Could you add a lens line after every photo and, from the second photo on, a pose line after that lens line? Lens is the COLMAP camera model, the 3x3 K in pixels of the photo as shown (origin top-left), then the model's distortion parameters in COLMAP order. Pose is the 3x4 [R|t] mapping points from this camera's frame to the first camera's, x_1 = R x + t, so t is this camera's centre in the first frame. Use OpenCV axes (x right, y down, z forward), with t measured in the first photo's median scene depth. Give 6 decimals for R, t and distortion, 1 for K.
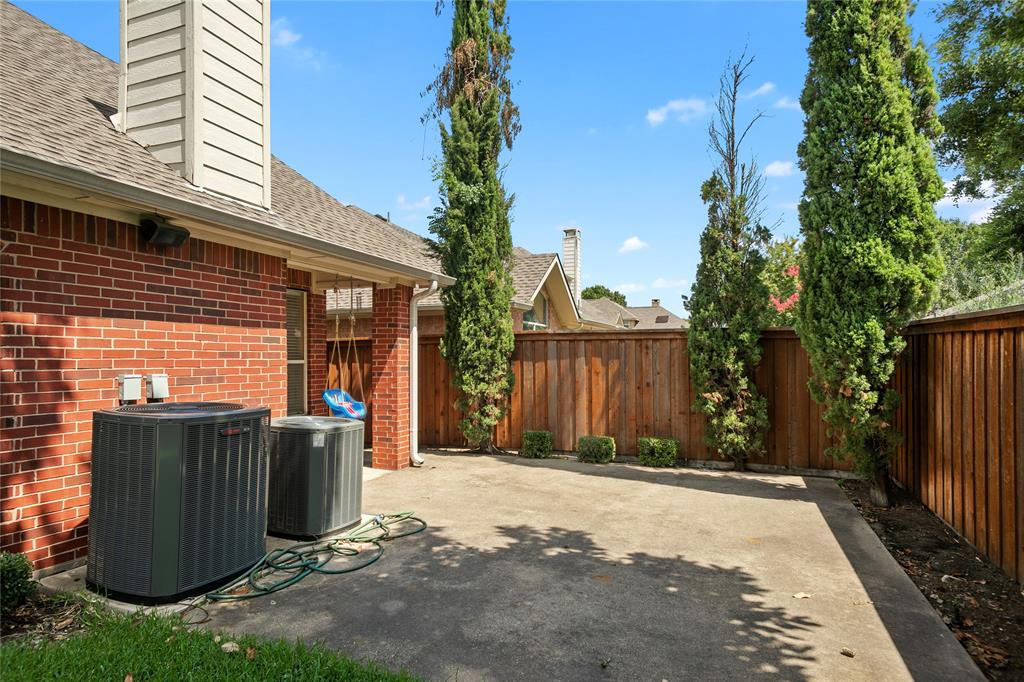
lens RADIAL K [[567.2, 0, 513.7], [0, 567.2, 343.5], [0, 0, 1]] dist [0.021099, -0.004641]
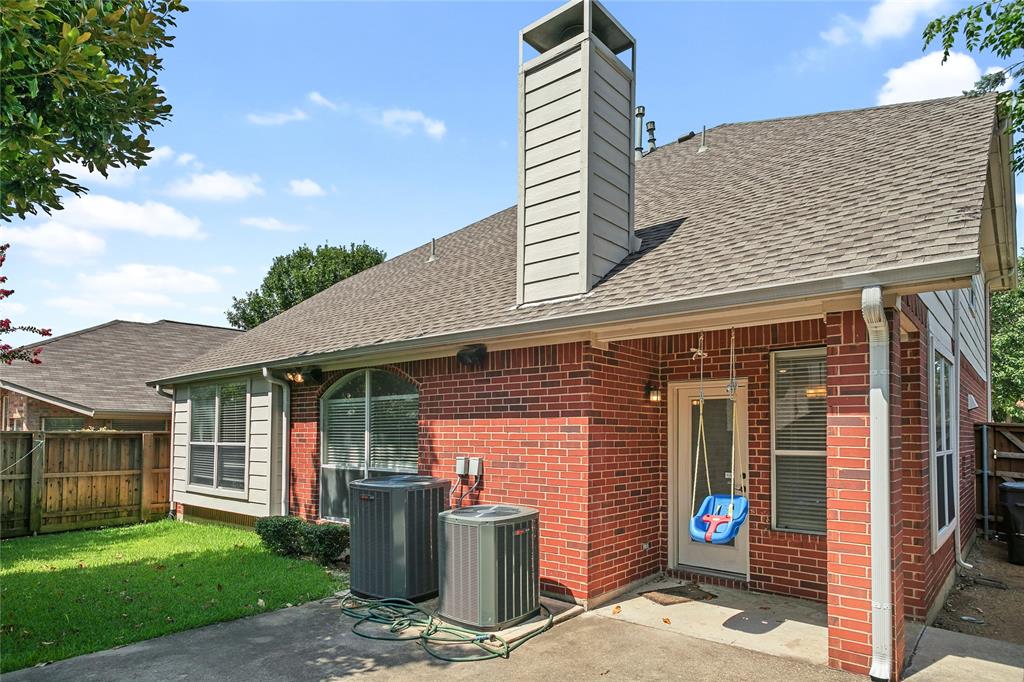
lens RADIAL K [[567.2, 0, 477.6], [0, 567.2, 407.8], [0, 0, 1]] dist [0.021099, -0.004641]
pose [[-0.320302, -0.040602, -0.946445, 0.678977], [0.023944, 0.998415, -0.050935, 0.003989], [0.947013, -0.038977, -0.318822, 1.436254]]
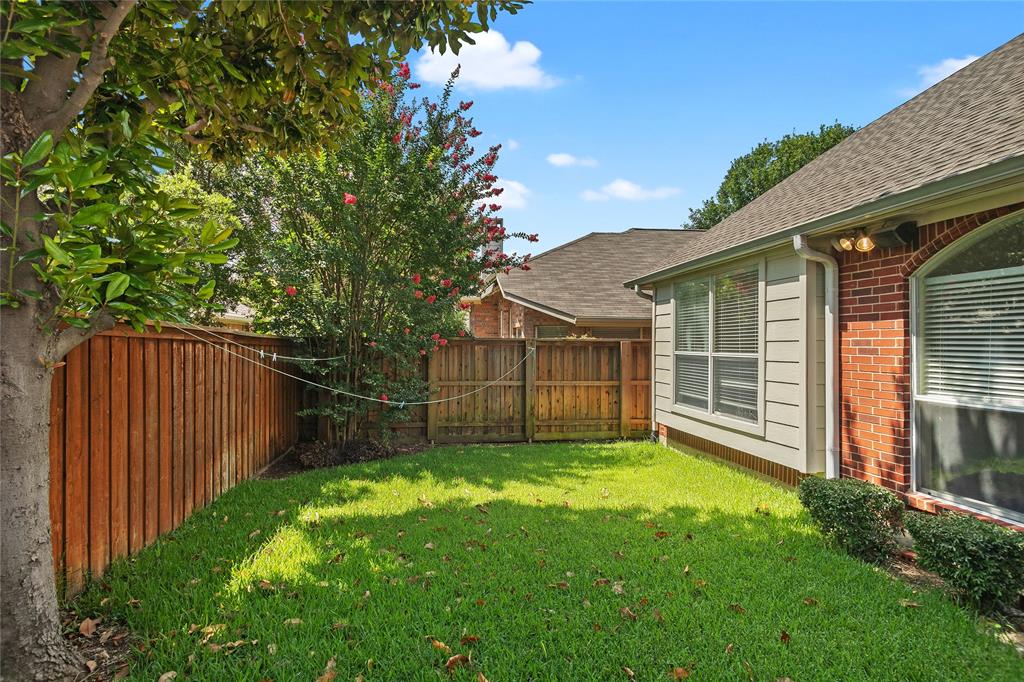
lens RADIAL K [[567.2, 0, 504.9], [0, 567.2, 341.2], [0, 0, 1]] dist [0.021099, -0.004641]
pose [[-0.864225, -0.005241, -0.503078, 0.223332], [0.008083, 0.999672, -0.024300, 0.003760], [0.503040, -0.025067, -0.863899, 0.851481]]
